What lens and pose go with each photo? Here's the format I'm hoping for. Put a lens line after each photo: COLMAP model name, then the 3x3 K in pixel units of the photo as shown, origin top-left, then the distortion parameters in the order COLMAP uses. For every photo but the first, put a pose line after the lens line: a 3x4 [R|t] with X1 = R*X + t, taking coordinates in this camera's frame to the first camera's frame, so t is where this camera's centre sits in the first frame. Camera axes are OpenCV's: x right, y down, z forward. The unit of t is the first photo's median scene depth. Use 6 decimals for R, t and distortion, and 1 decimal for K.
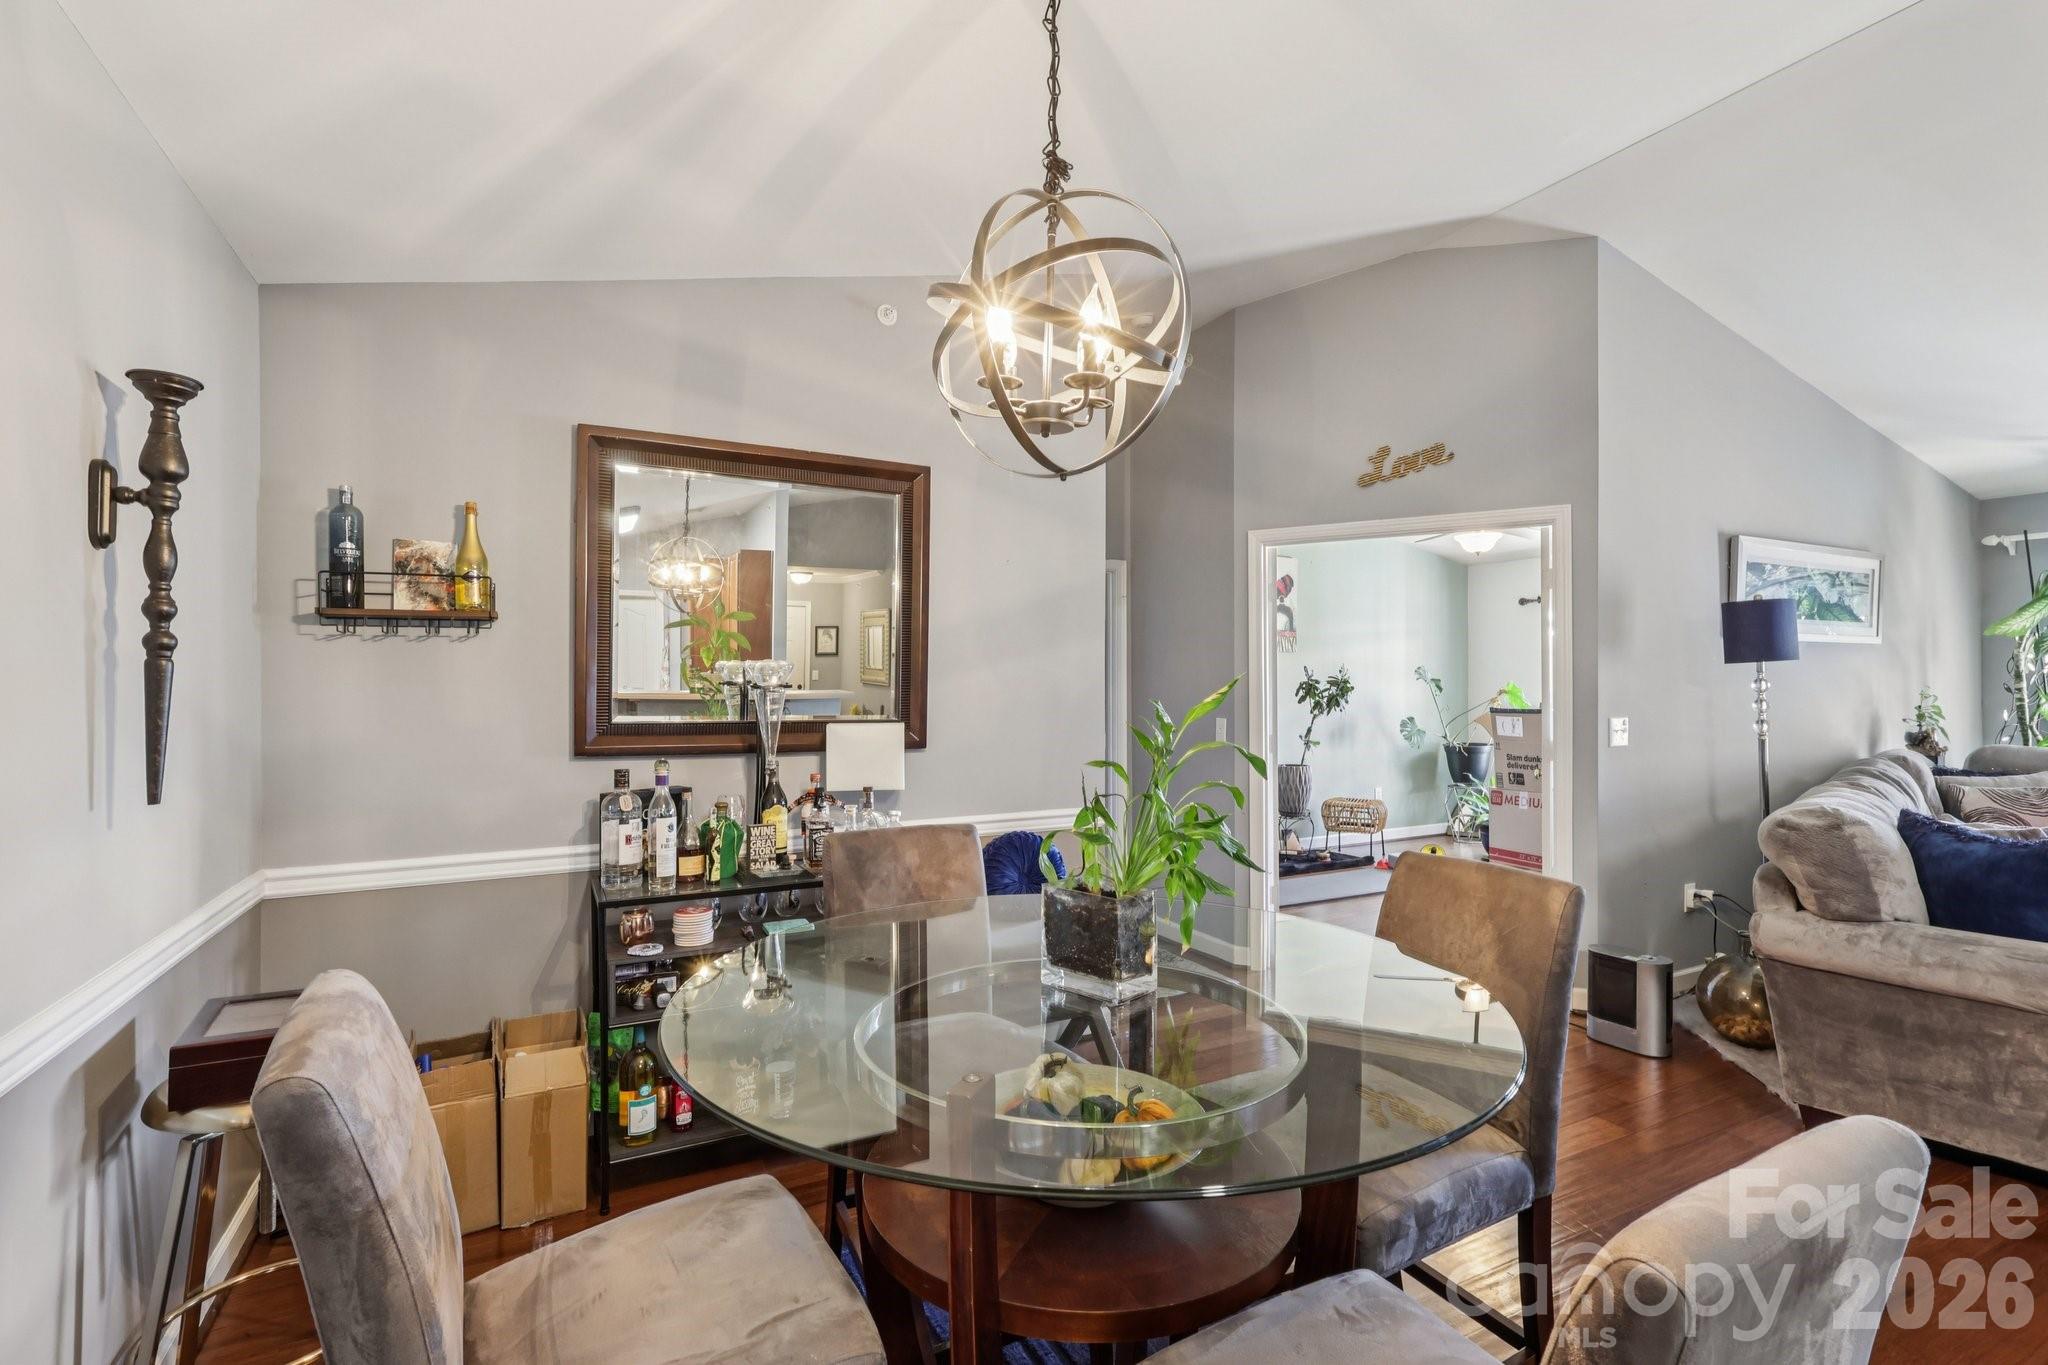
lens RADIAL K [[951.1, 0, 1035.4], [0, 951.1, 678.4], [0, 0, 1]] dist [0.000577, 0.000634]
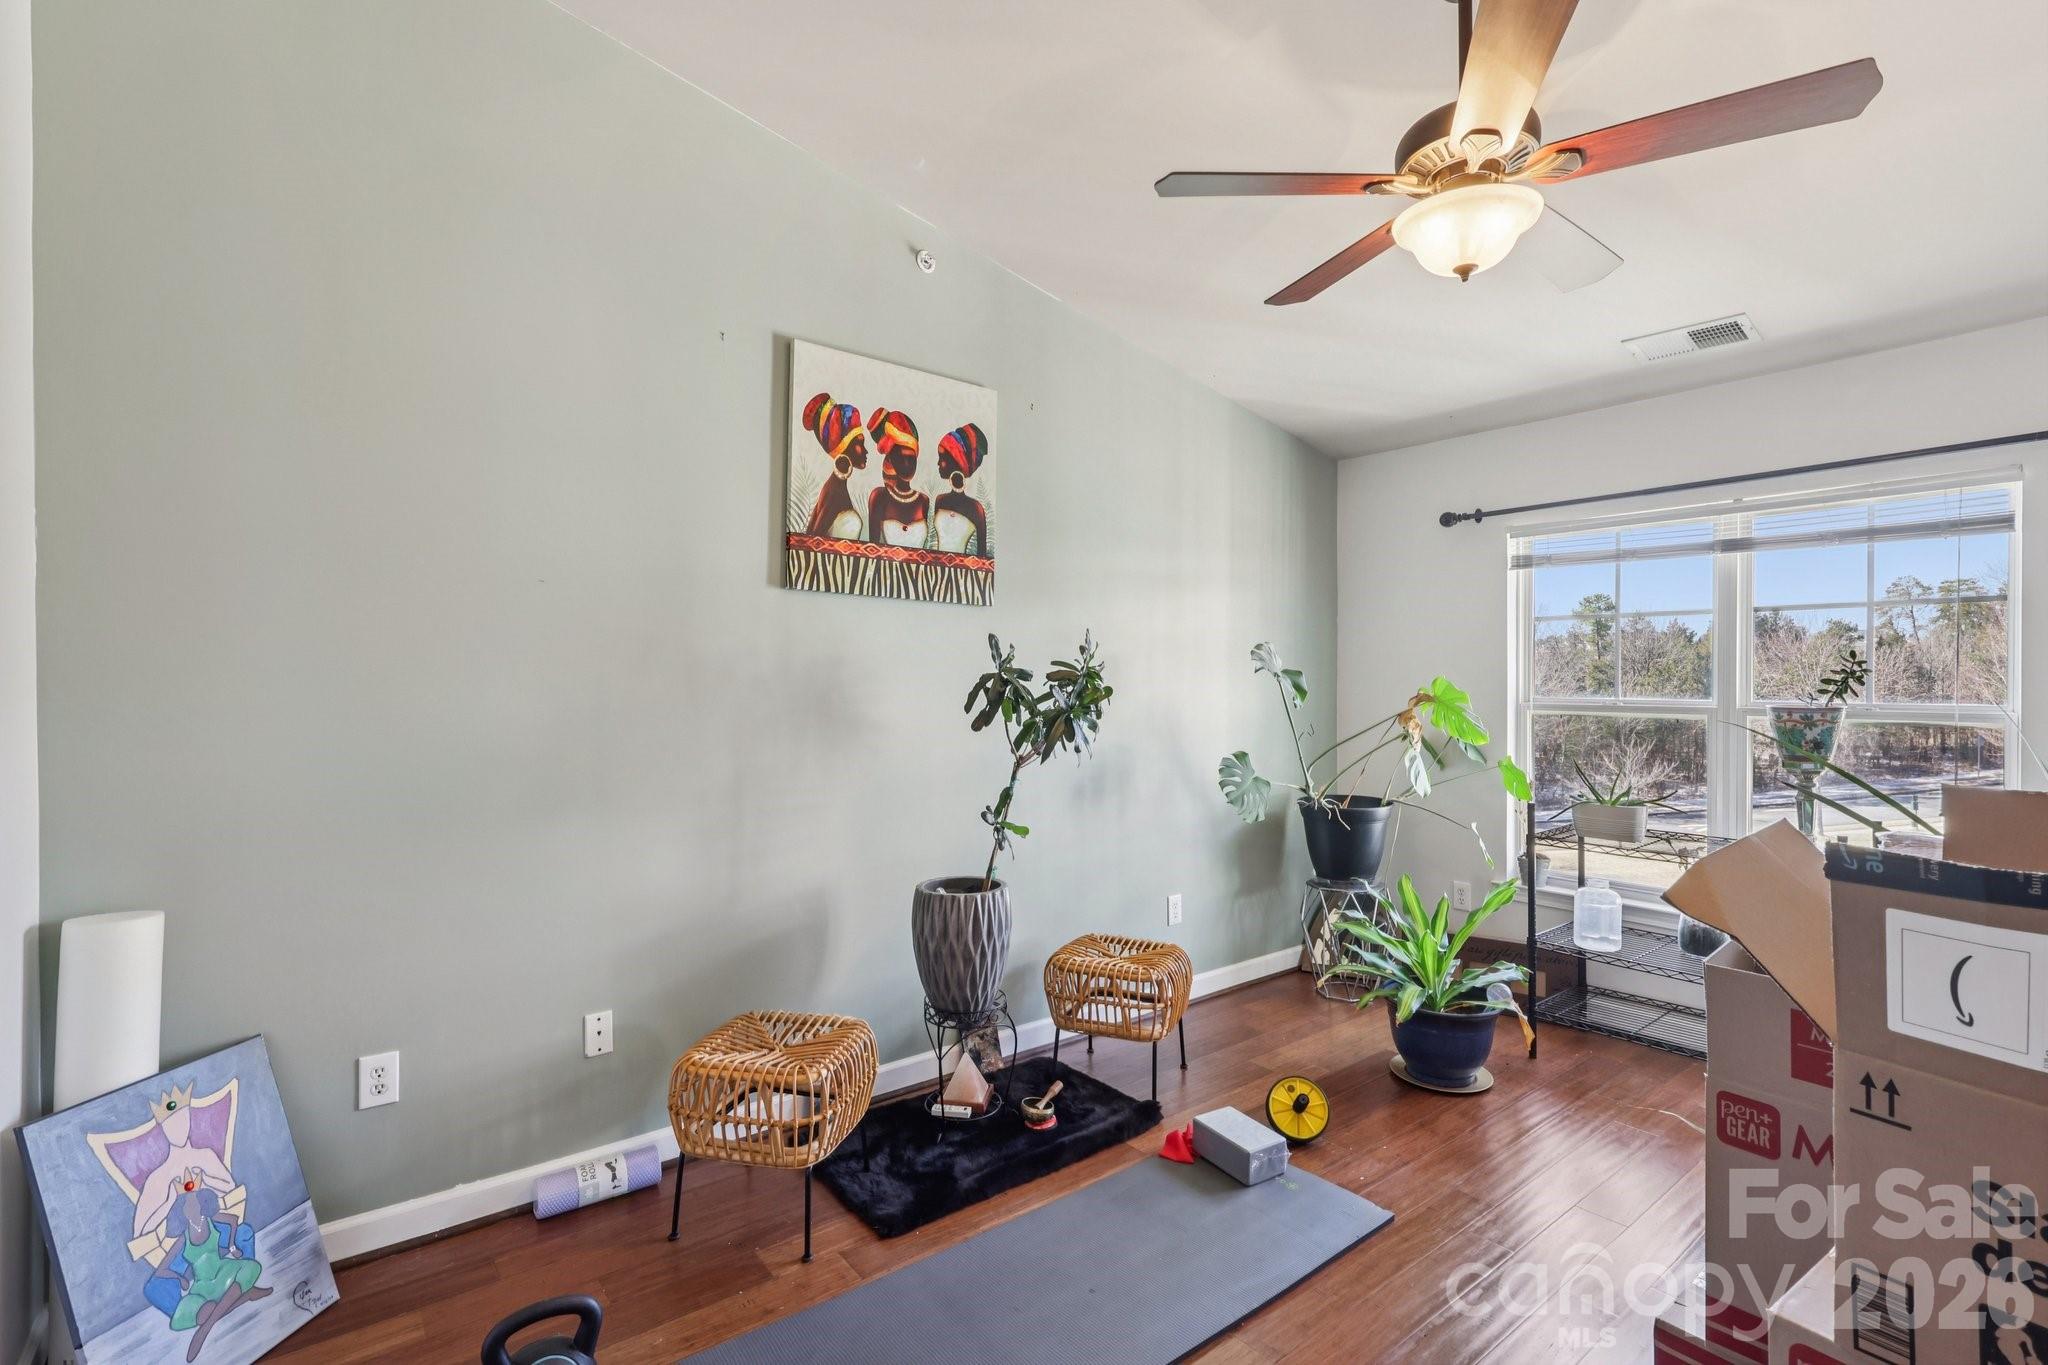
lens RADIAL K [[951.1, 0, 1035.4], [0, 951.1, 678.4], [0, 0, 1]] dist [0.000577, 0.000634]
pose [[0.982081, 0.004104, 0.188414, 0.210680], [-0.005051, 0.999977, 0.004545, 0.002950], [-0.188391, -0.005415, 0.982079, 0.569117]]
